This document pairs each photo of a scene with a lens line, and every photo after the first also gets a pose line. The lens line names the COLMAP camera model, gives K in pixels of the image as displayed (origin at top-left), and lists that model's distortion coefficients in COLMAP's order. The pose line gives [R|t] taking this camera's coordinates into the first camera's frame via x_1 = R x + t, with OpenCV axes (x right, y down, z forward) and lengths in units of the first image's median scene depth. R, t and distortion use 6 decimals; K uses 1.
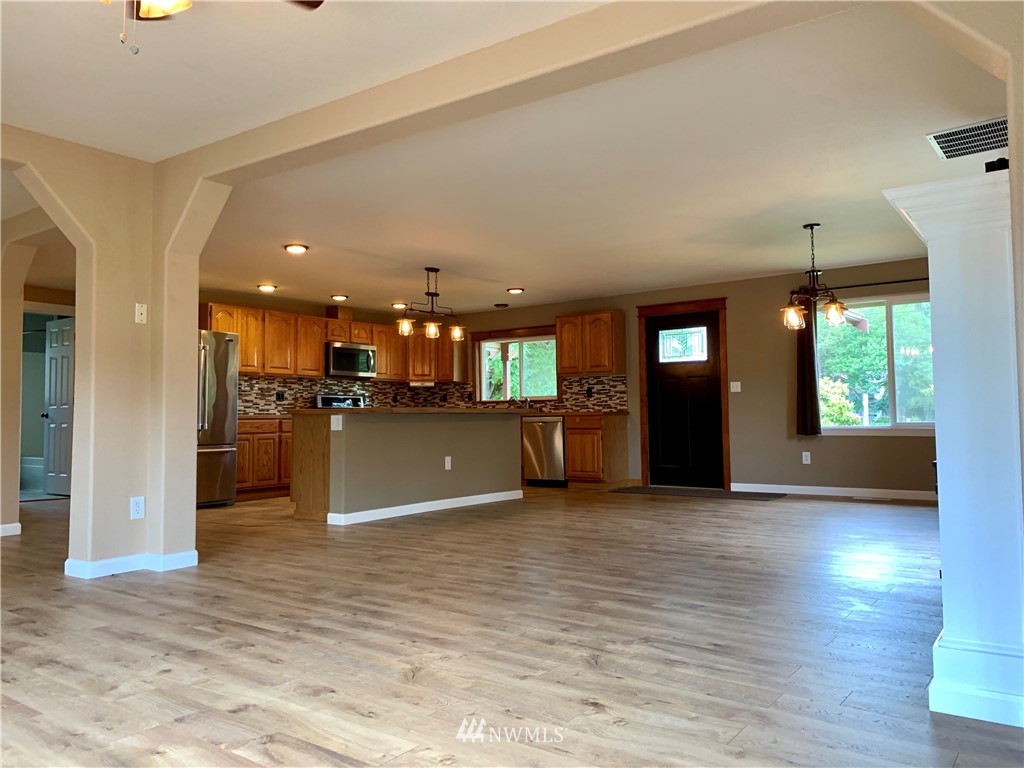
lens RADIAL K [[775.1, 0, 512.0], [0, 775.1, 384.0], [0, 0, 1]] dist [0.096730, -0.204240]
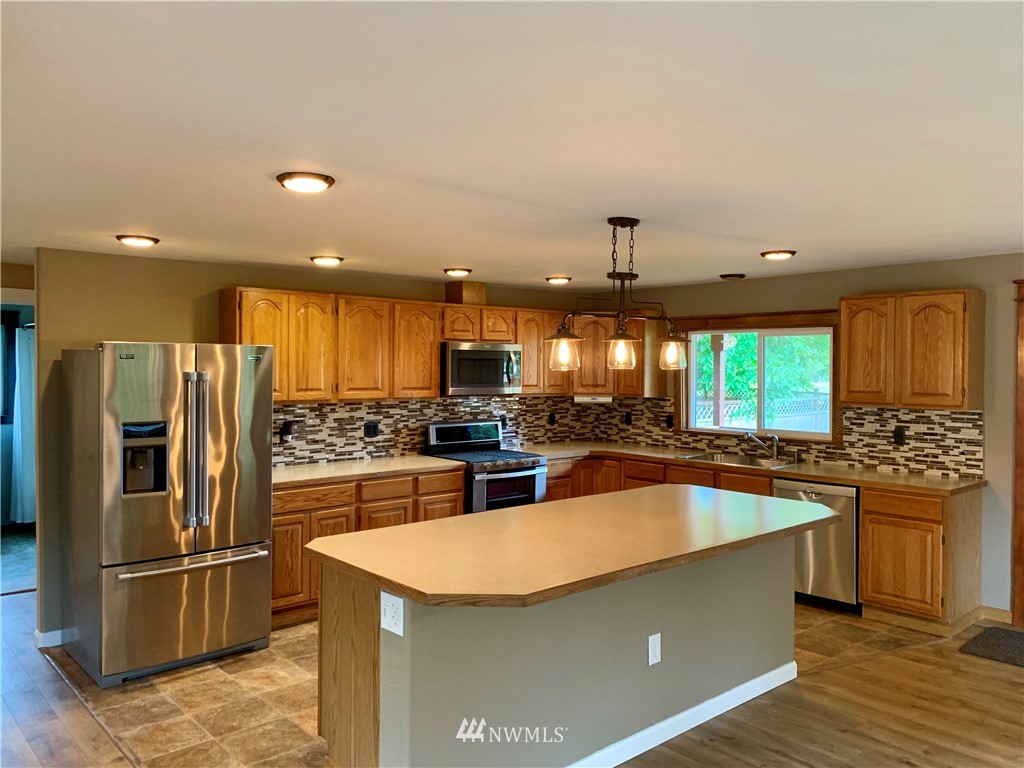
lens RADIAL K [[775.1, 0, 512.0], [0, 775.1, 384.0], [0, 0, 1]] dist [0.096730, -0.204240]
pose [[0.977298, 0.018021, -0.211100, -0.053000], [-0.003533, 0.997624, 0.068808, -0.064409], [0.211839, -0.066500, 0.975039, 0.411965]]
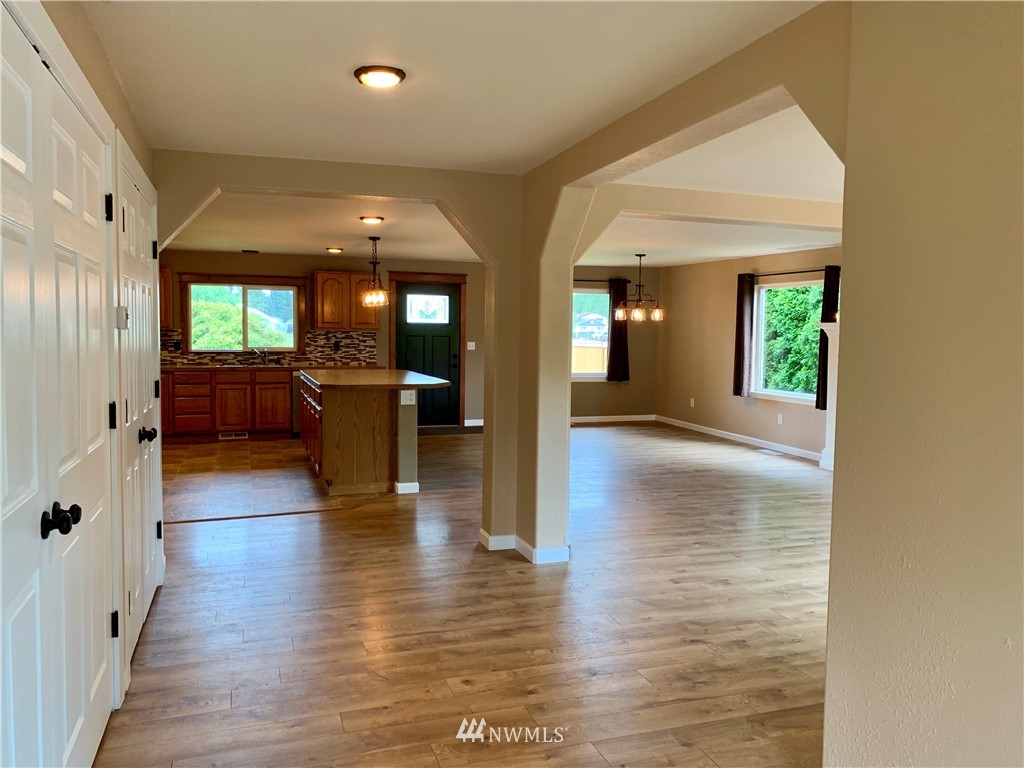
lens RADIAL K [[775.1, 0, 512.0], [0, 775.1, 384.0], [0, 0, 1]] dist [0.096730, -0.204240]
pose [[0.564614, -0.040689, 0.824351, -0.662551], [-0.052349, 0.995008, 0.084968, -0.041391], [-0.823693, -0.091128, 0.559665, 0.202480]]
